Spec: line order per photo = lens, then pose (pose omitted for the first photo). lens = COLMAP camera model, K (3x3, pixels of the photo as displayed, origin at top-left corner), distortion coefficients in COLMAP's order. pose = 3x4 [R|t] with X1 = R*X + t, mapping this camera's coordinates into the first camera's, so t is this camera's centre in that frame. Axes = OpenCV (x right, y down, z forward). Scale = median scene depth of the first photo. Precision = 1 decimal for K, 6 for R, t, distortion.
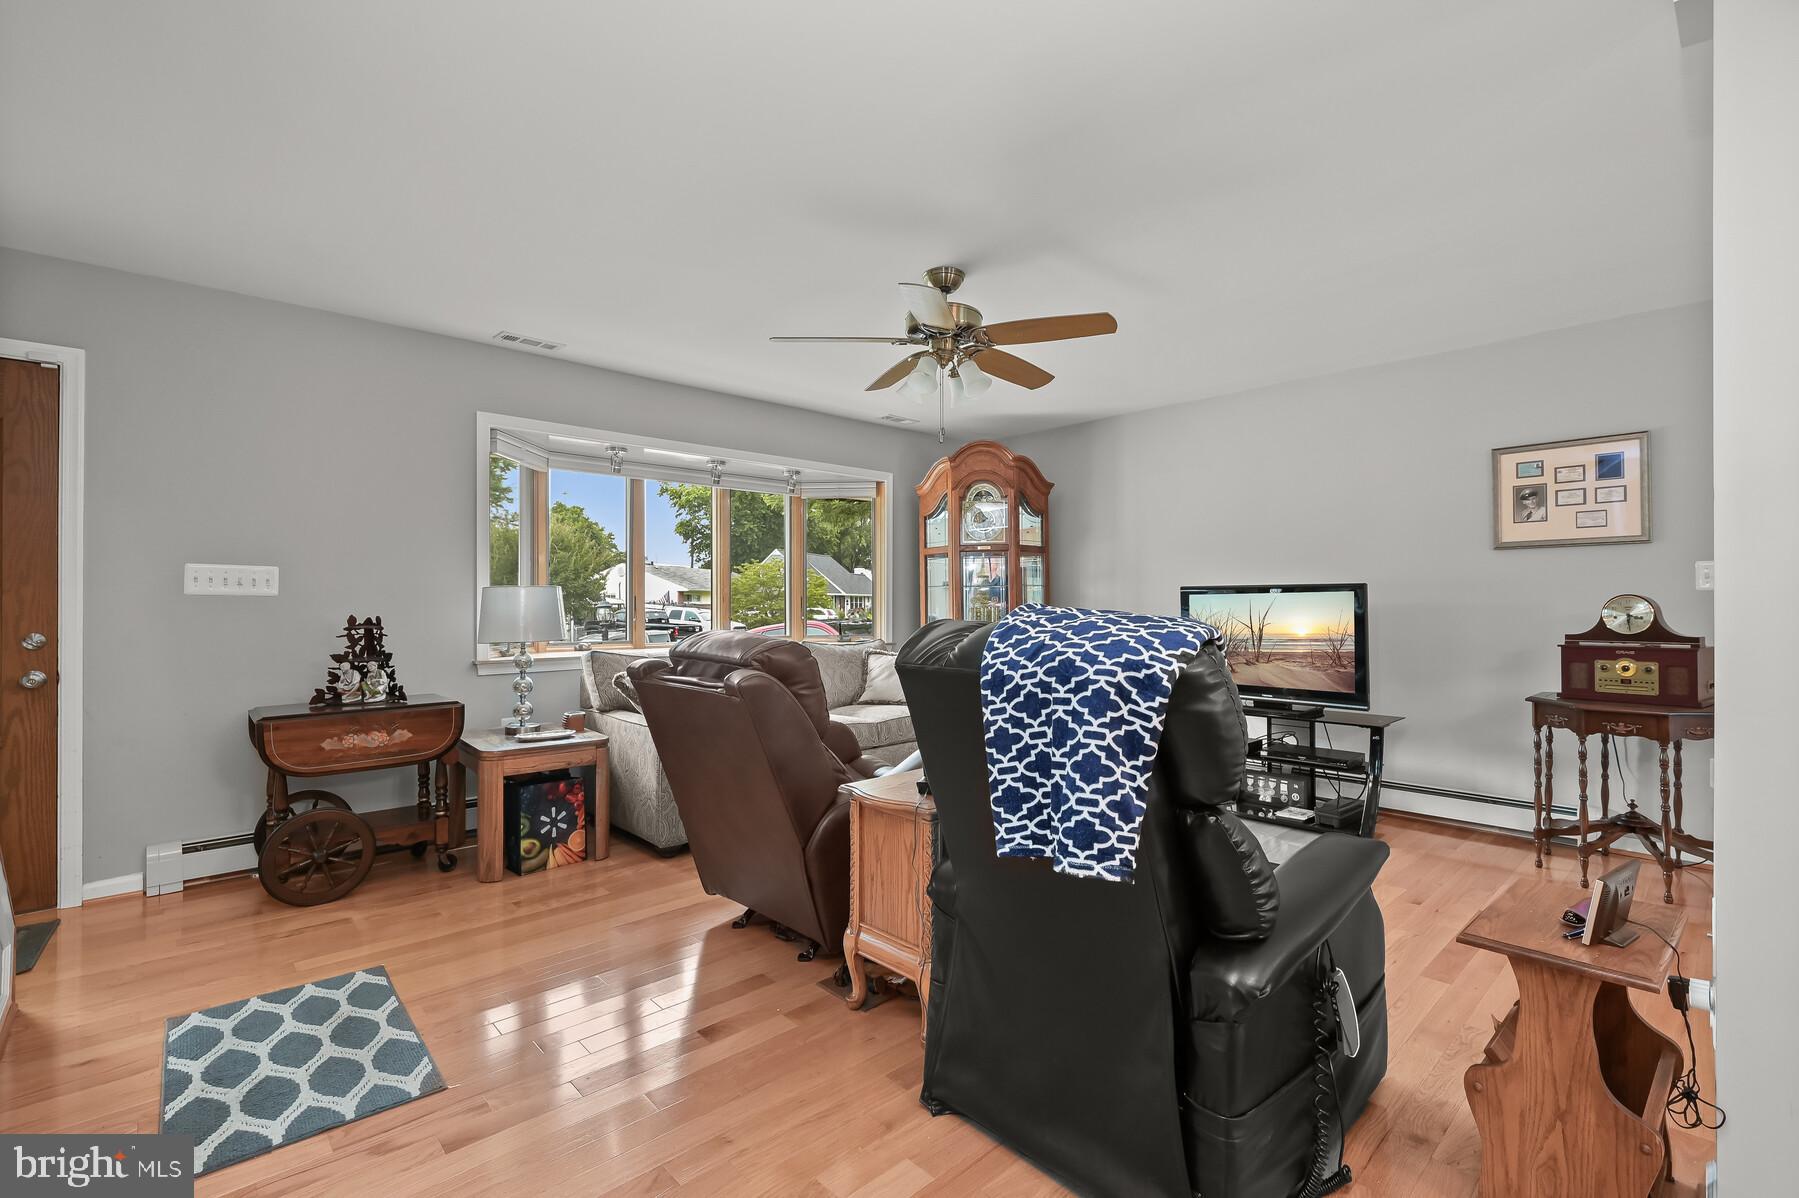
lens RADIAL K [[809.9, 0, 925.1], [0, 809.9, 600.4], [0, 0, 1]] dist [-0.002443, 0.000701]
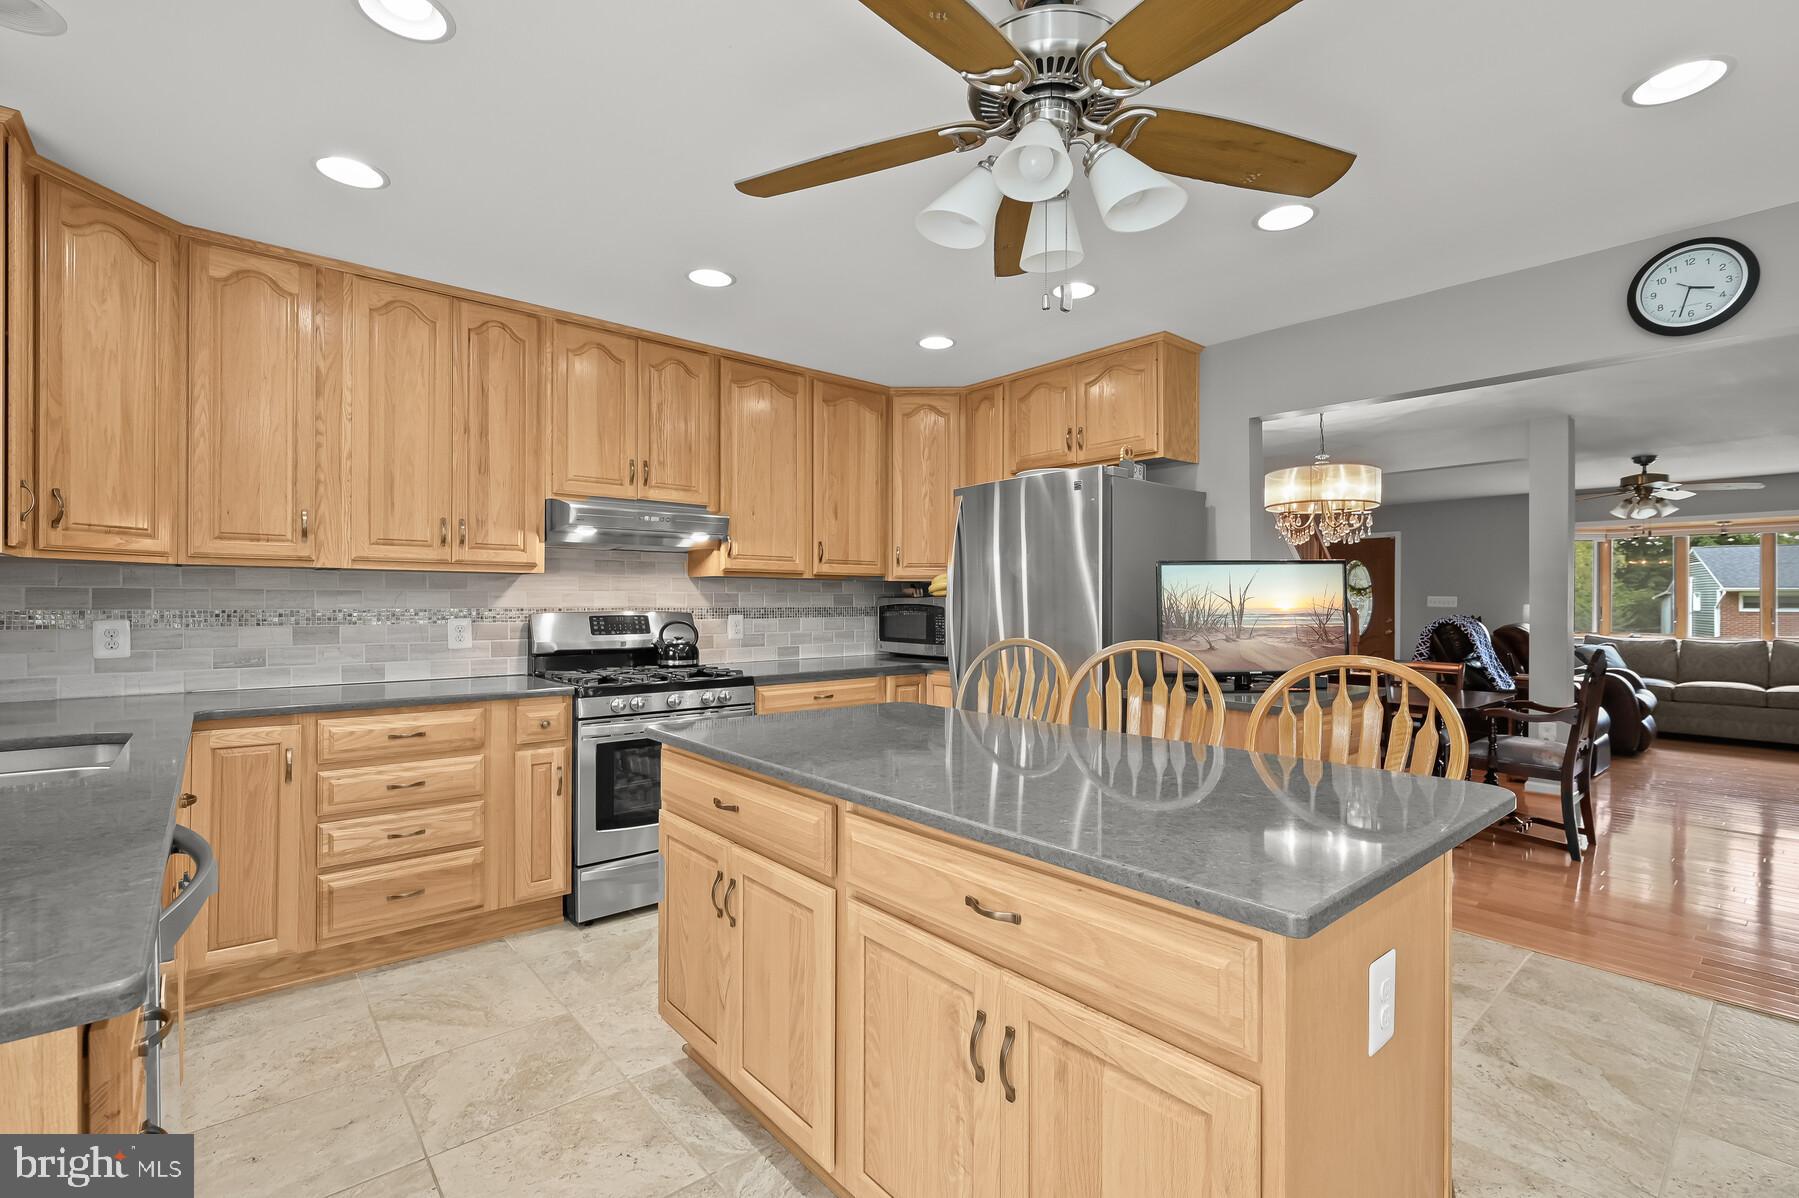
lens RADIAL K [[809.9, 0, 899.7], [0, 809.9, 604.9], [0, 0, 1]] dist [-0.002443, 0.000701]
pose [[-0.041077, 0.006425, -0.999135, 1.875192], [0.003093, 0.999975, 0.006303, -0.035597], [0.999151, -0.002832, -0.041095, -0.712234]]
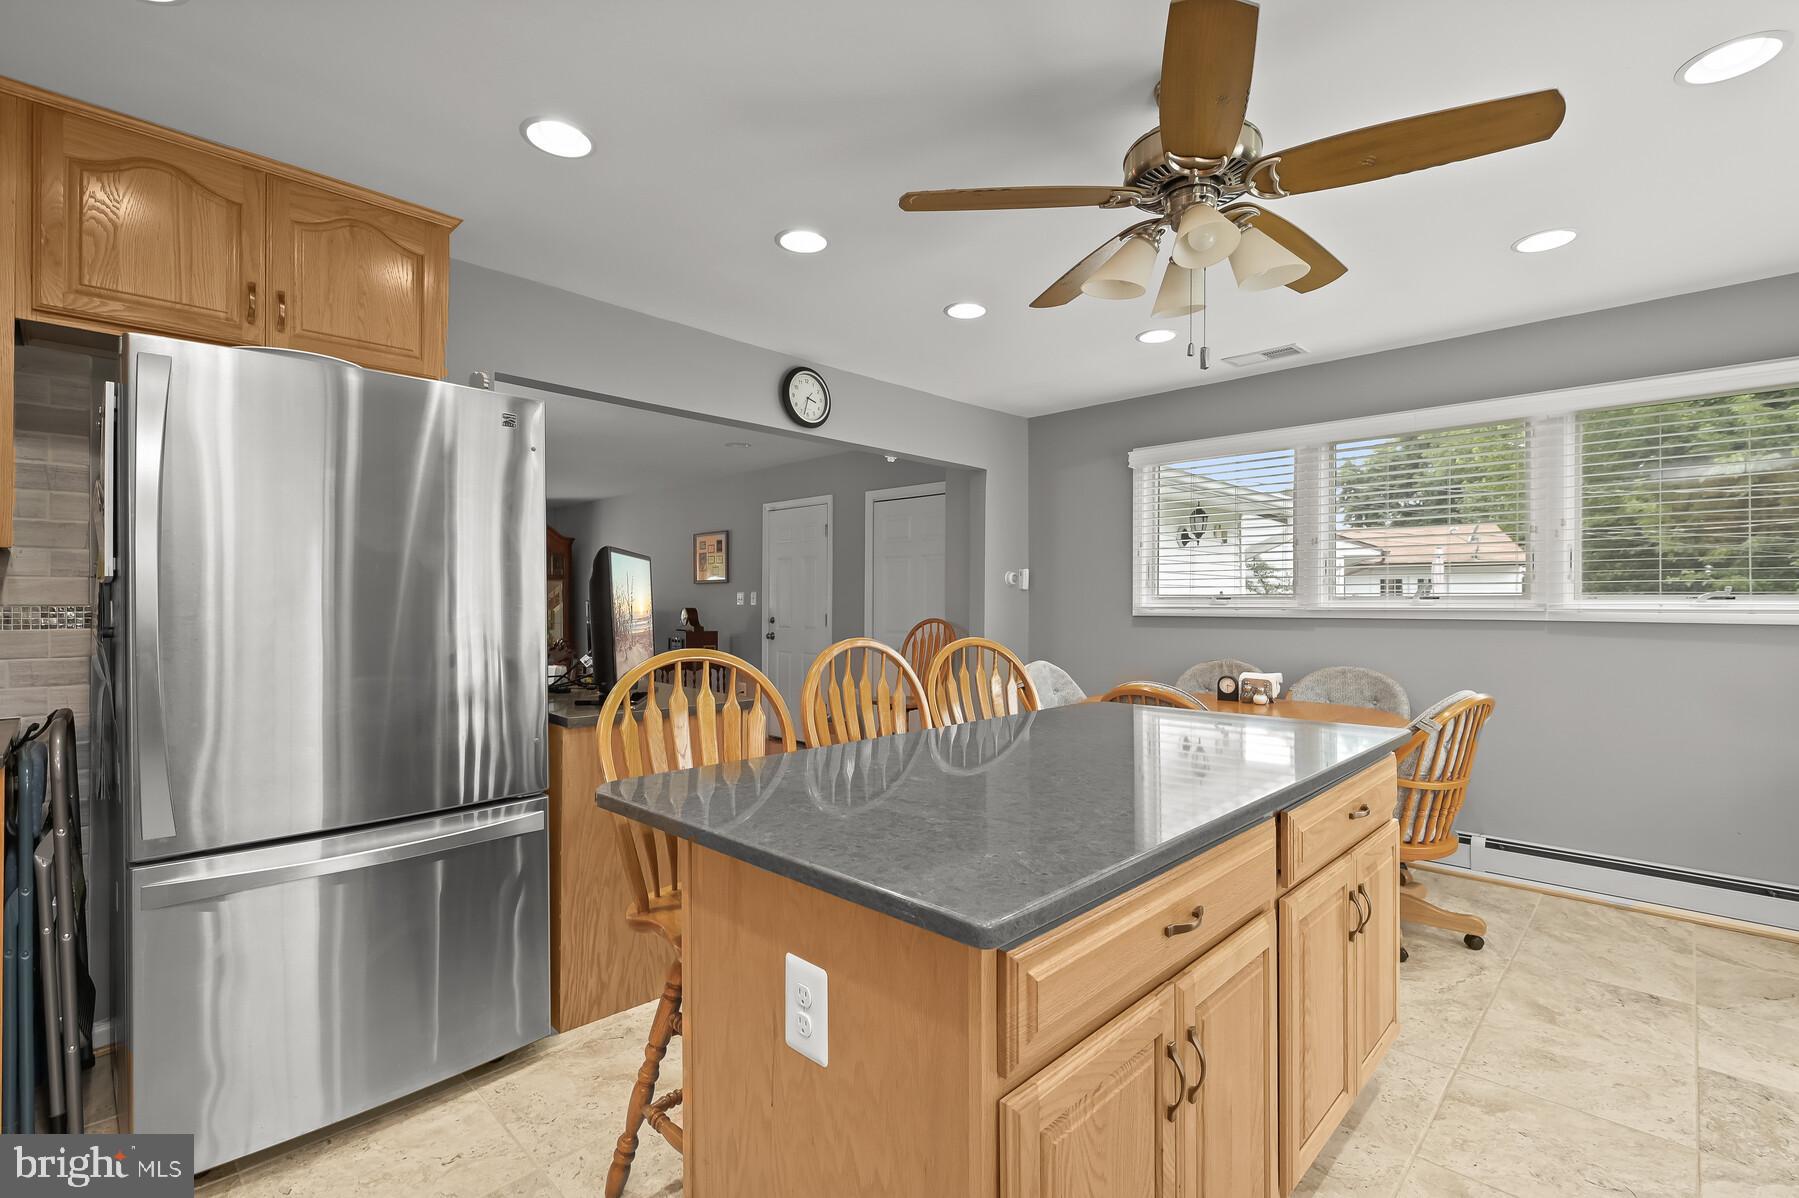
lens RADIAL K [[809.9, 0, 926.7], [0, 809.9, 591.5], [0, 0, 1]] dist [-0.002443, 0.000701]
pose [[0.998034, 0.002395, 0.062628, 1.253809], [-0.001946, 0.999972, -0.007216, -0.033139], [-0.062644, 0.007080, 0.998011, -1.141454]]
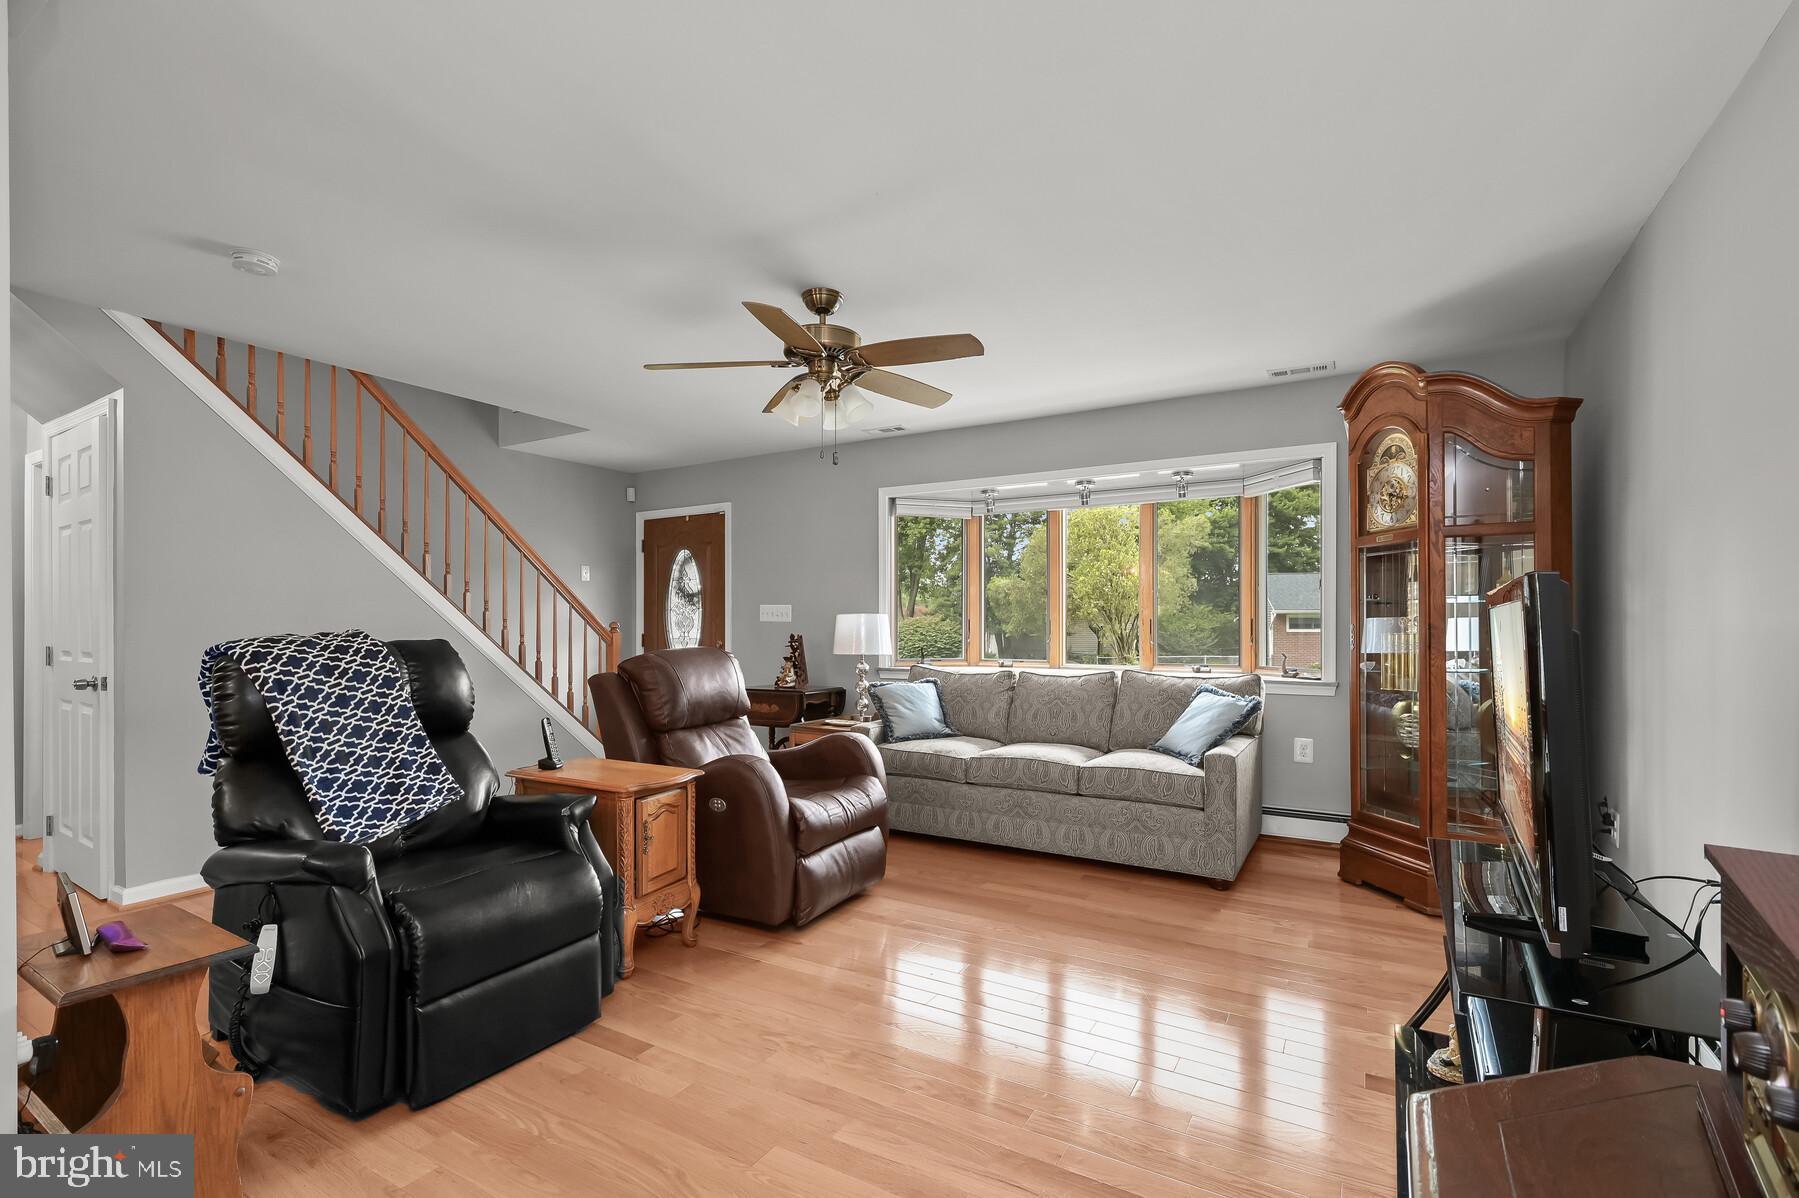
lens RADIAL K [[809.9, 0, 904.4], [0, 809.9, 628.3], [0, 0, 1]] dist [-0.002443, 0.000701]
pose [[0.283619, 0.003031, -0.958932, 0.858069], [0.005763, 0.999972, 0.004865, 0.000190], [0.958920, -0.006906, 0.283594, 0.701606]]
